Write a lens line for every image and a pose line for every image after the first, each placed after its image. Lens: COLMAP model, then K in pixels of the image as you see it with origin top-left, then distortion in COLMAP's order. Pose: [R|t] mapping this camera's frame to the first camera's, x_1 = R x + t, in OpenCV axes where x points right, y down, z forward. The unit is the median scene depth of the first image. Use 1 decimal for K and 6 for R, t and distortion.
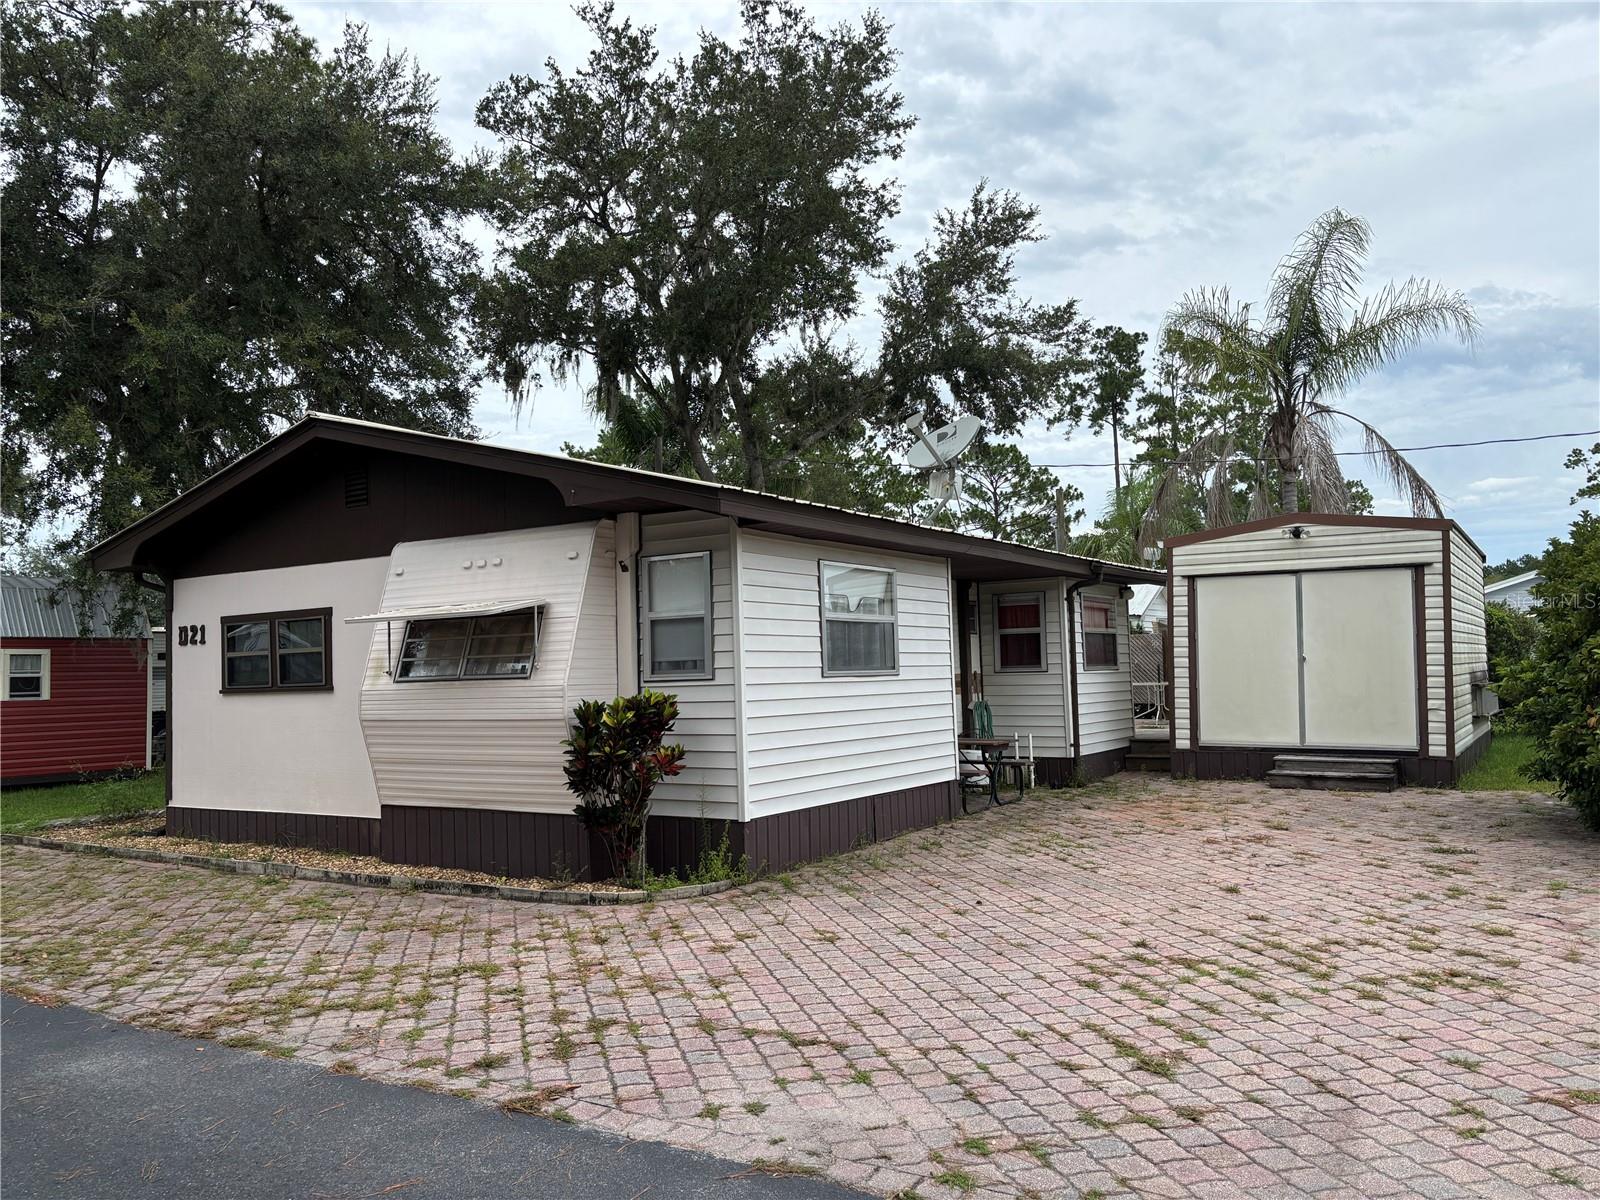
lens RADIAL K [[1214.6, 0, 800.0], [0, 1214.6, 600.0], [0, 0, 1]] dist [0.038529, -0.013993]
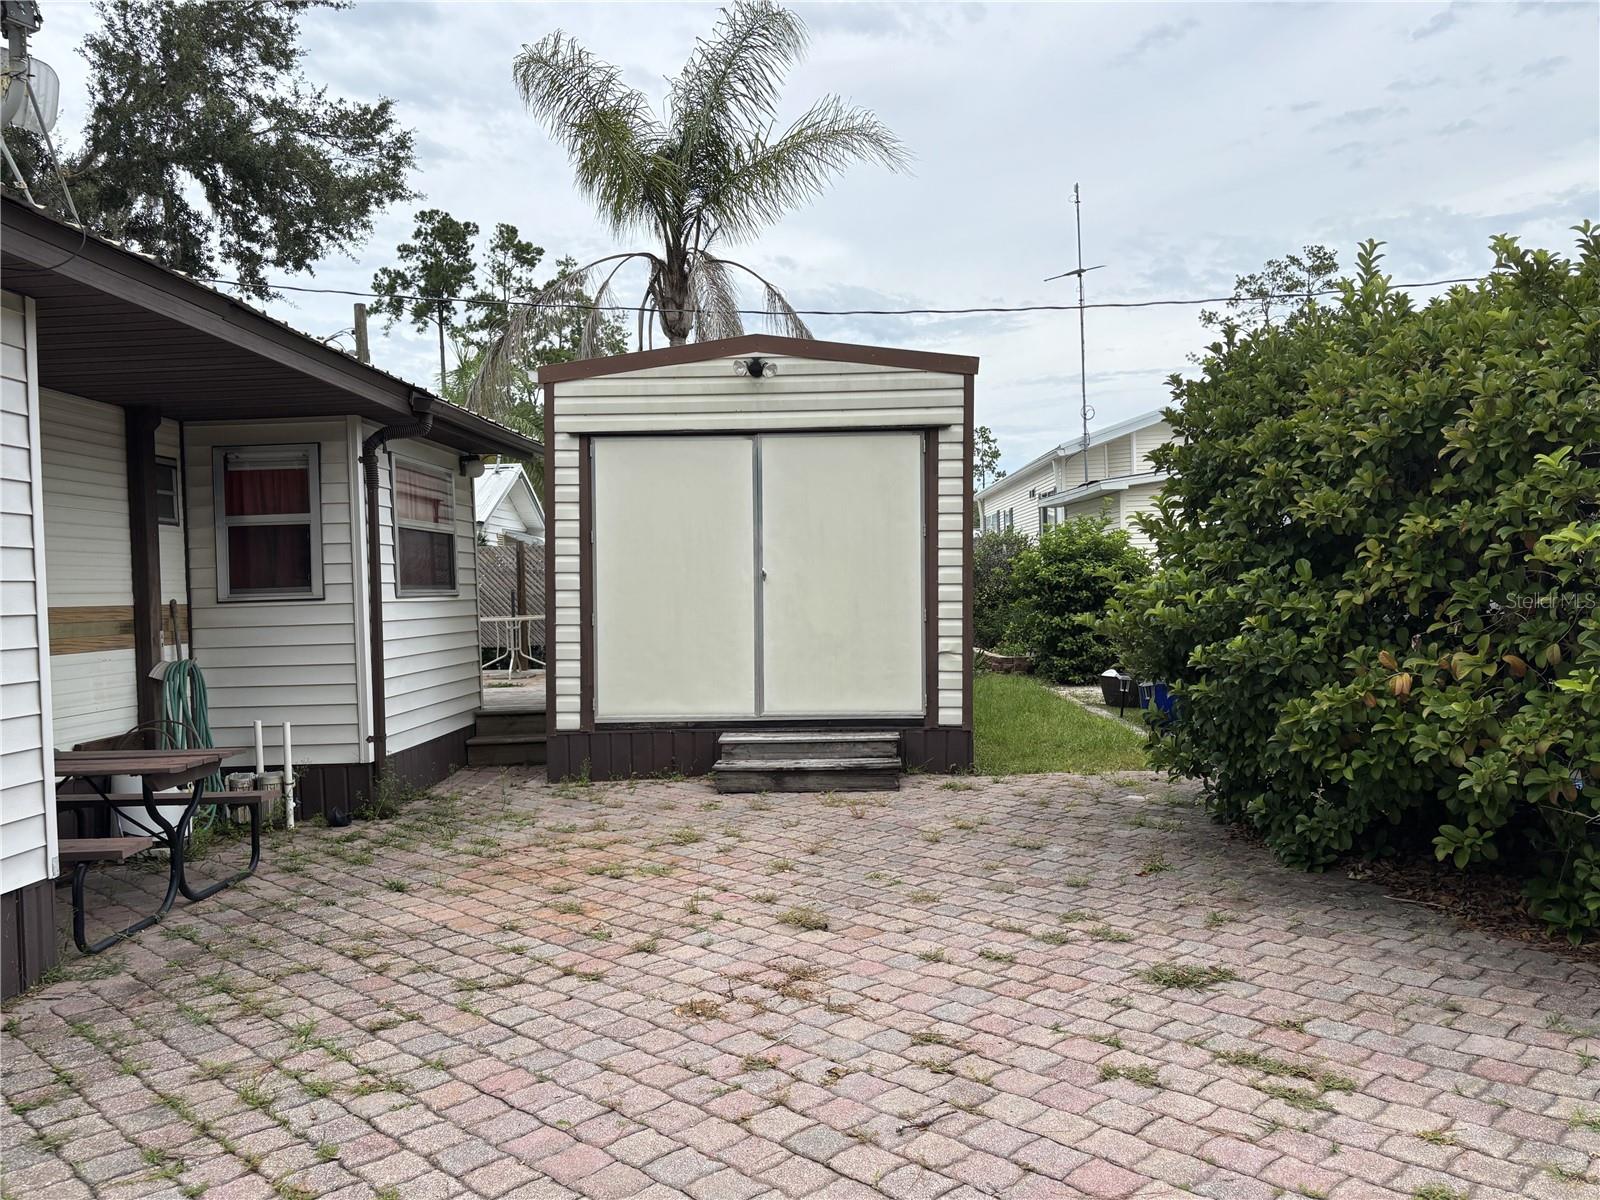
lens RADIAL K [[1252.6, 0, 804.0], [0, 1252.6, 610.2], [0, 0, 1]] dist [0.028099, -0.028502]
pose [[0.859884, -0.009633, 0.510398, 0.116532], [-0.022638, 0.998119, 0.056977, 0.031225], [-0.509987, -0.060548, 0.858048, 0.478562]]
